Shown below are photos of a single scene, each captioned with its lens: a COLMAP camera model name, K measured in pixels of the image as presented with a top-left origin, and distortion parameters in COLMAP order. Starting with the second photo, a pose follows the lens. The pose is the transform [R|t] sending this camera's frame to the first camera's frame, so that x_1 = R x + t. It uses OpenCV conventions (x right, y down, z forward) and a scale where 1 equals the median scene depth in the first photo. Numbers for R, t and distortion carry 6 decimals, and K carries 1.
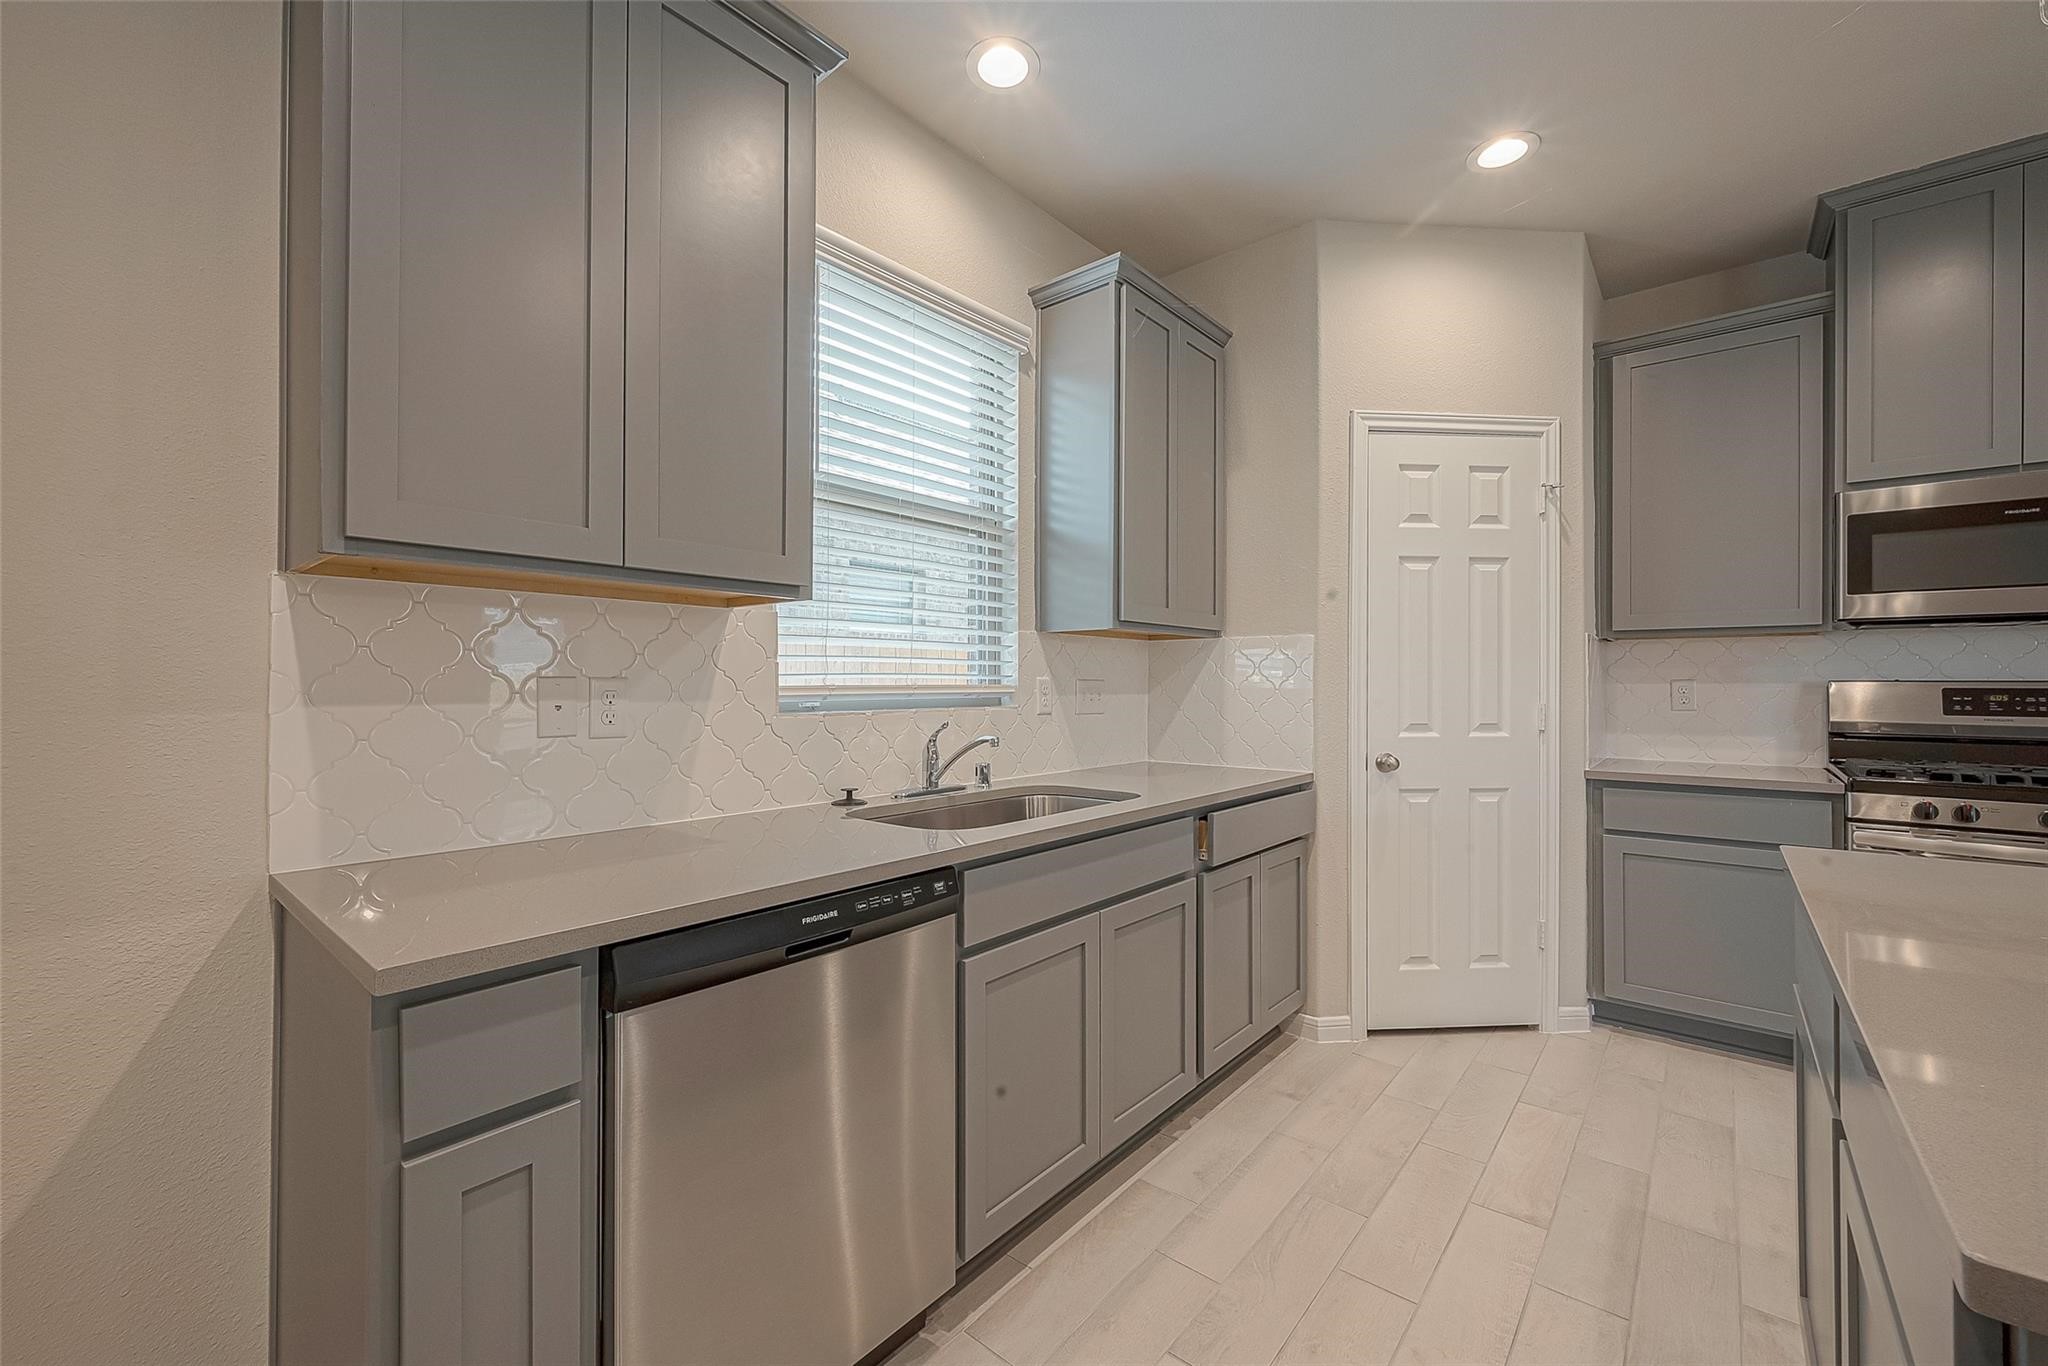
lens RADIAL K [[821.0, 0, 1015.0], [0, 821.0, 679.5], [0, 0, 1]] dist [-0.000786, -0.000199]
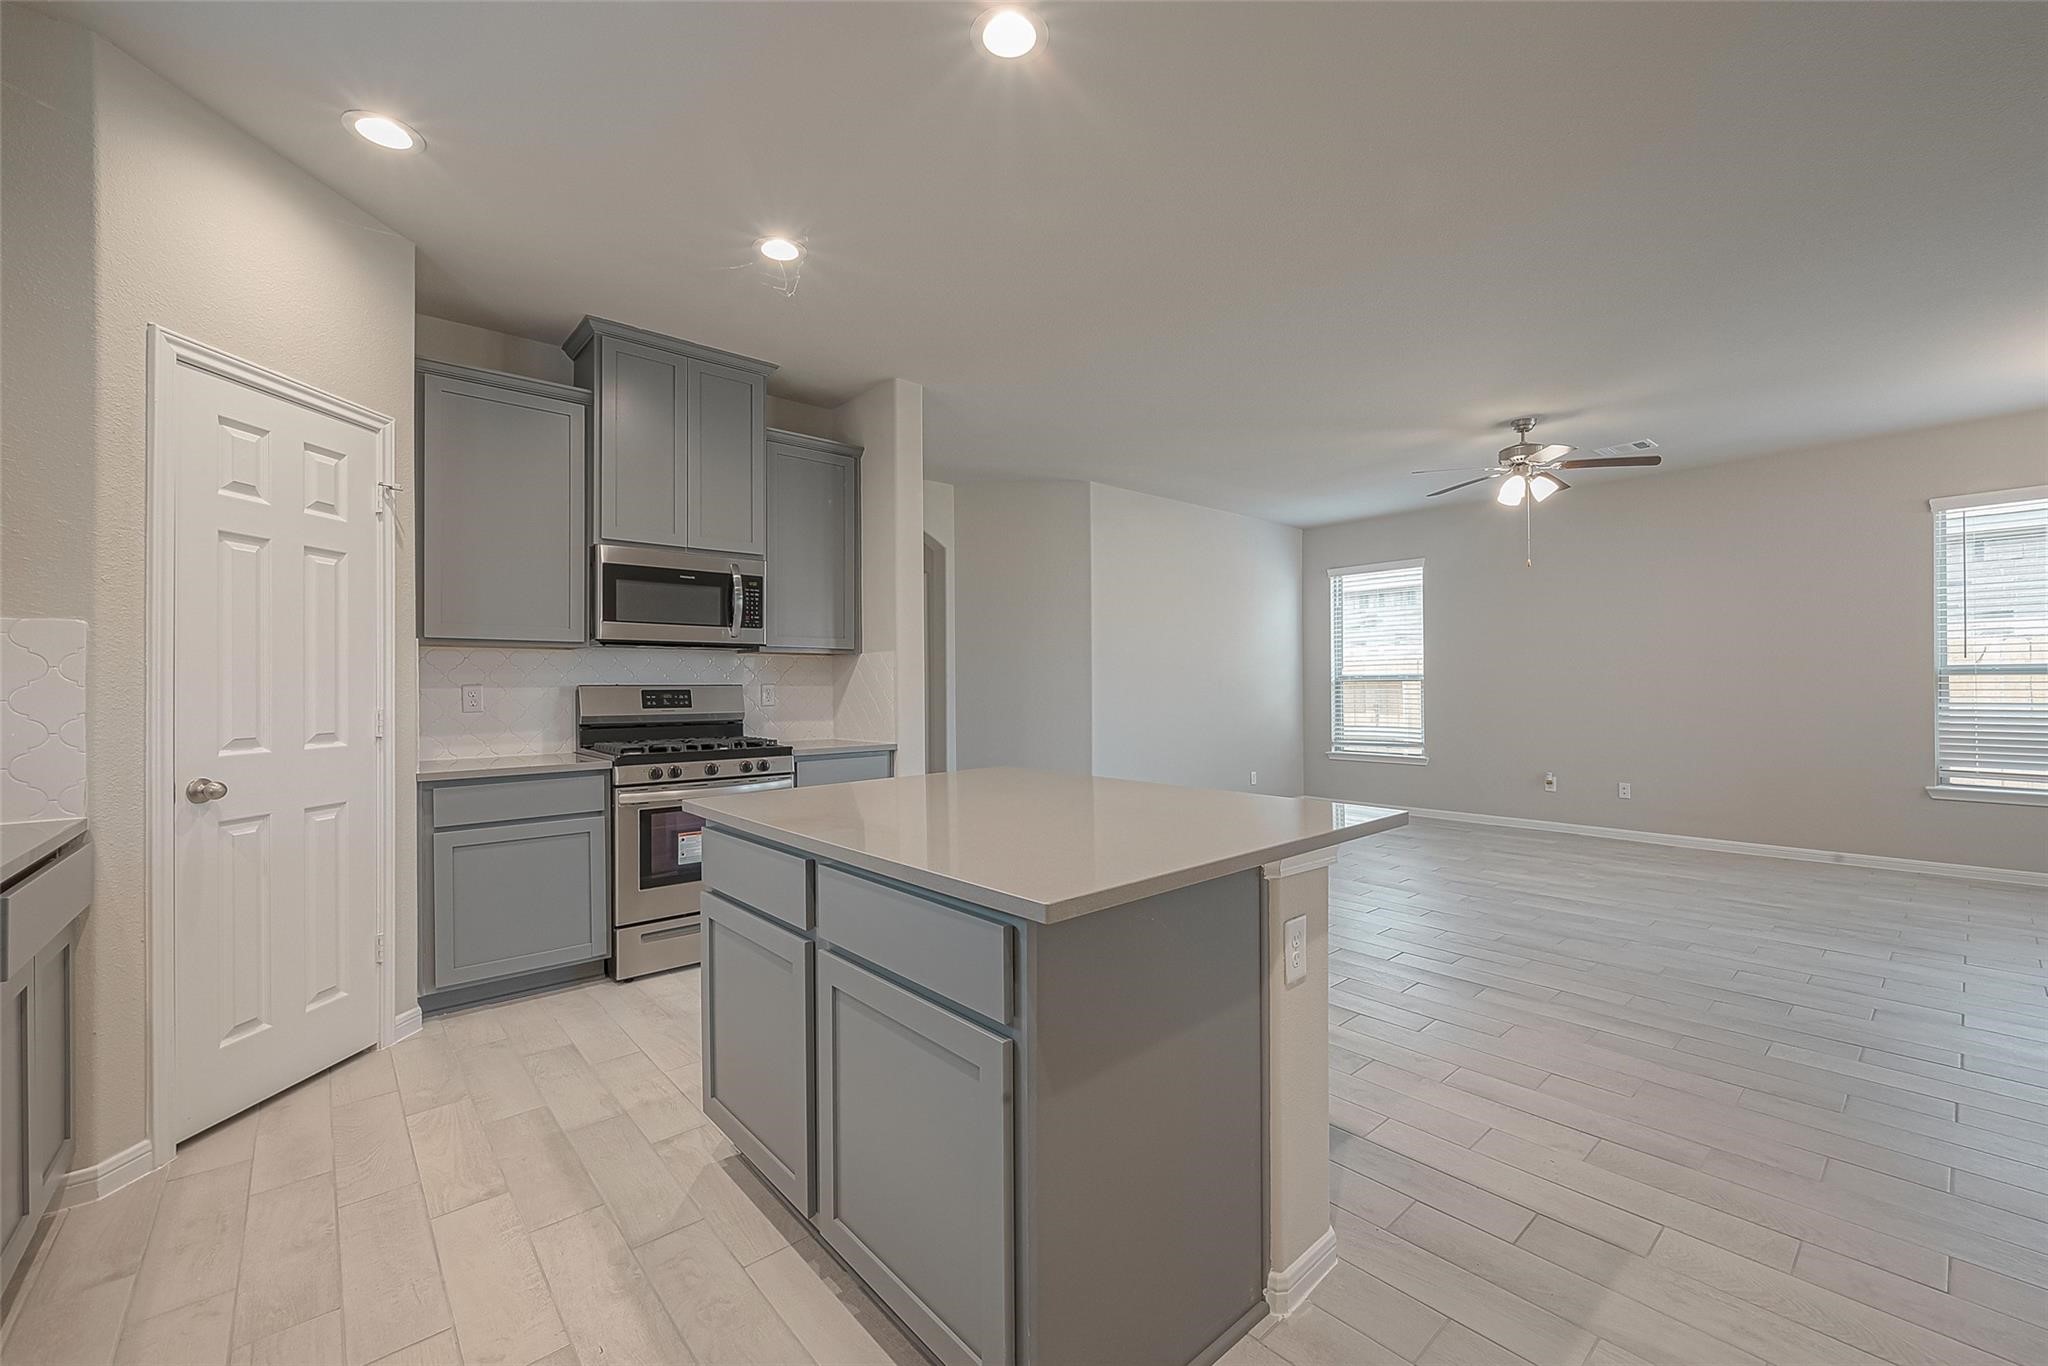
lens RADIAL K [[832.7, 0, 1031.6], [0, 832.7, 682.0], [0, 0, 1]] dist [0.001121, 0.000401]
pose [[0.142647, 0.001755, 0.989772, -0.230716], [0.001688, 0.999997, -0.002016, 0.000231], [-0.989772, 0.001958, 0.142643, 0.104637]]
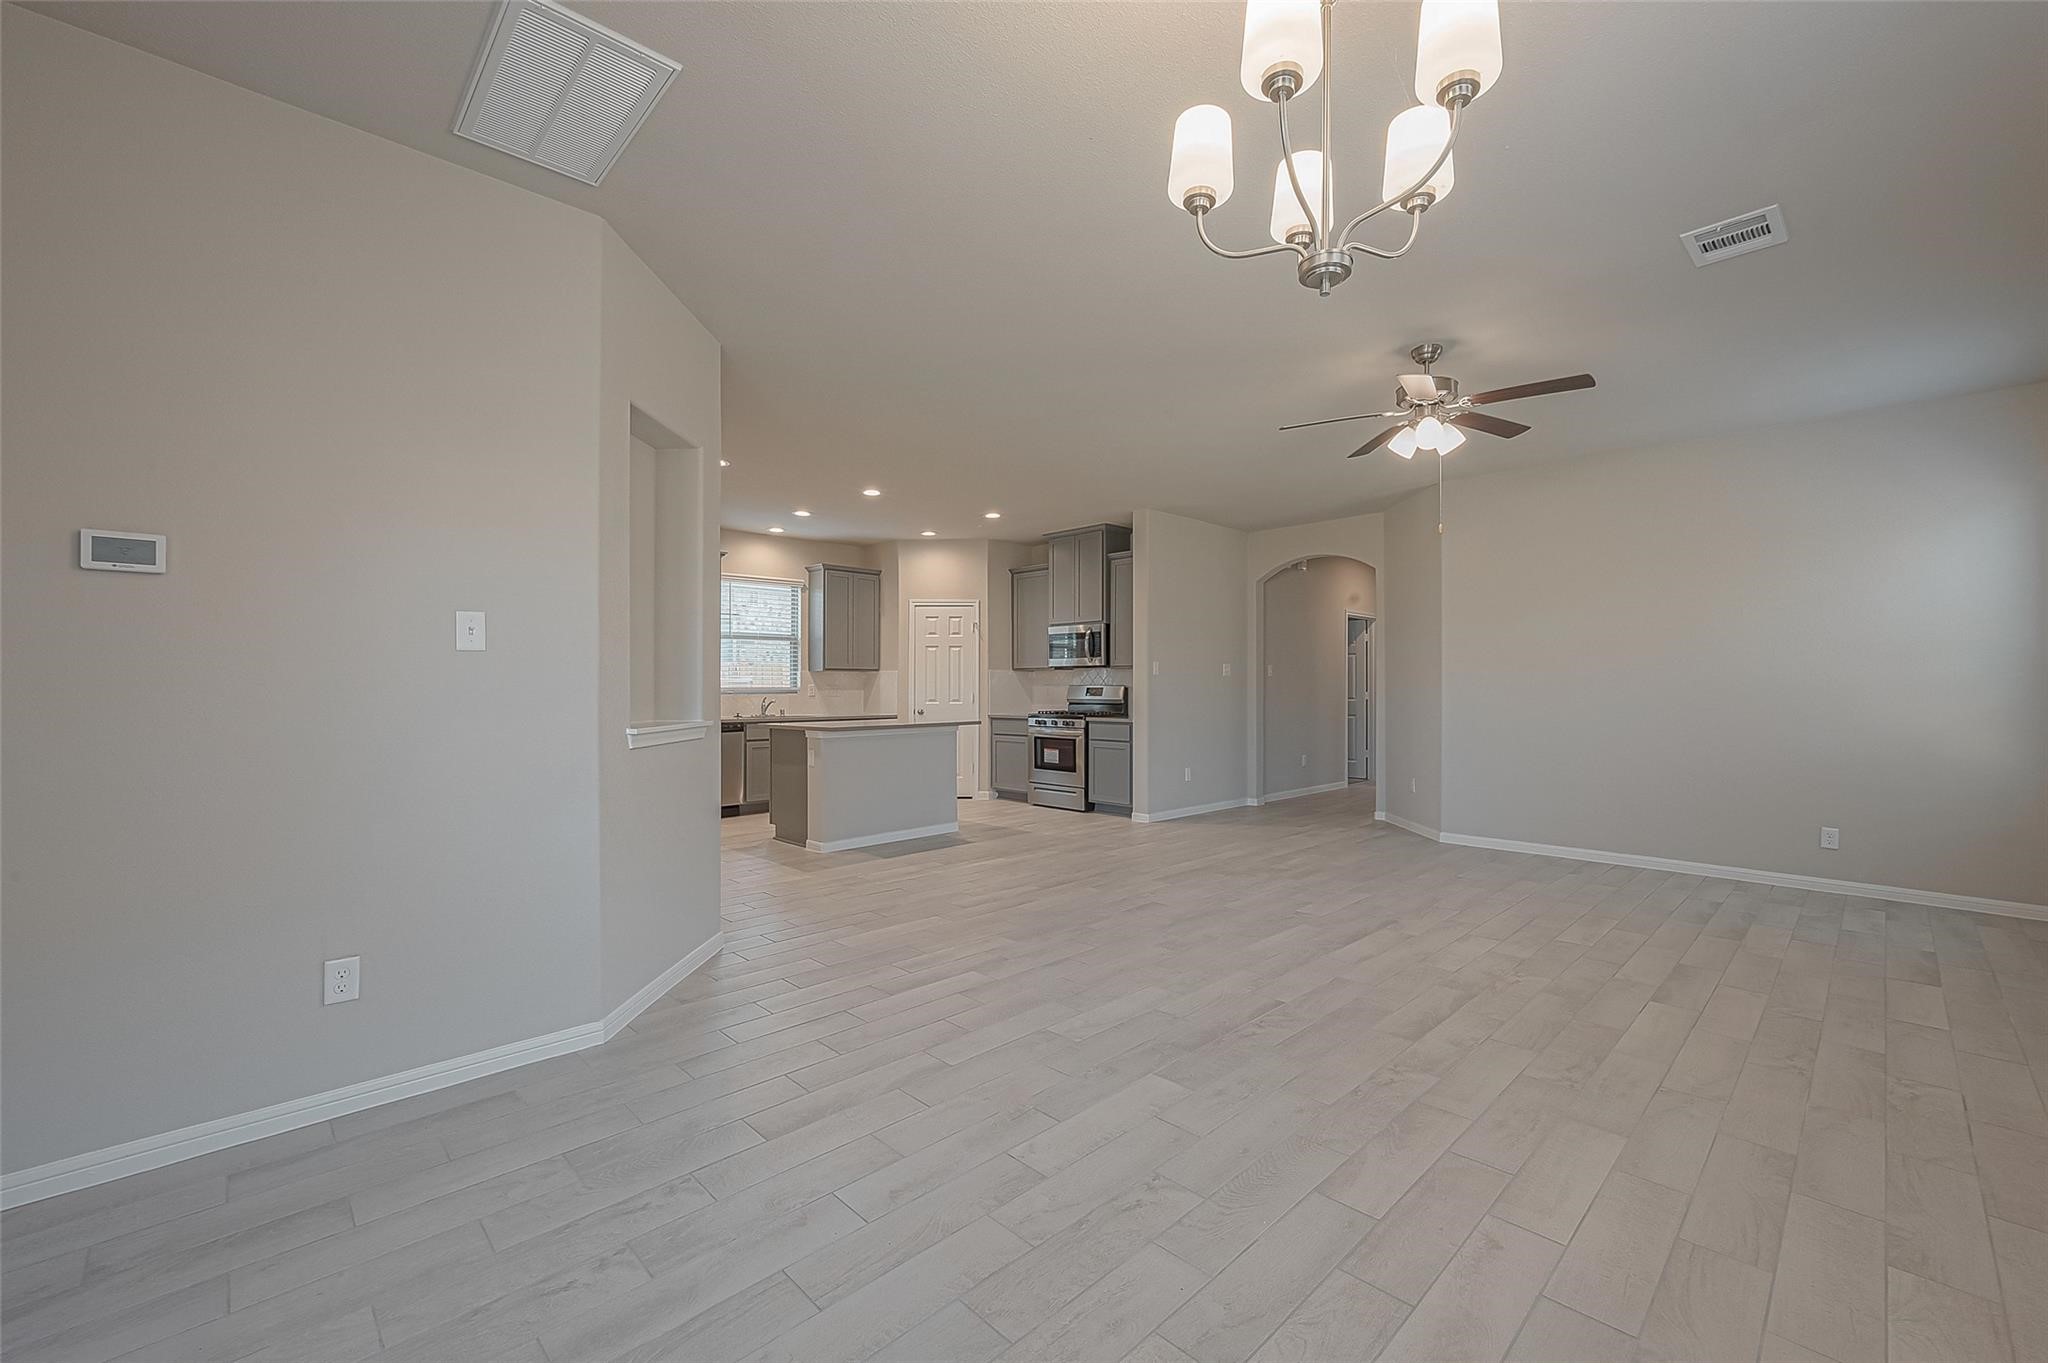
lens RADIAL K [[851.3, 0, 1037.7], [0, 851.3, 677.5], [0, 0, 1]] dist [-0.001304, -0.000171]
pose [[0.995594, -0.004619, -0.093657, 1.239315], [0.004200, 0.999980, -0.004669, -0.012613], [0.093677, 0.004256, 0.995594, -2.265337]]
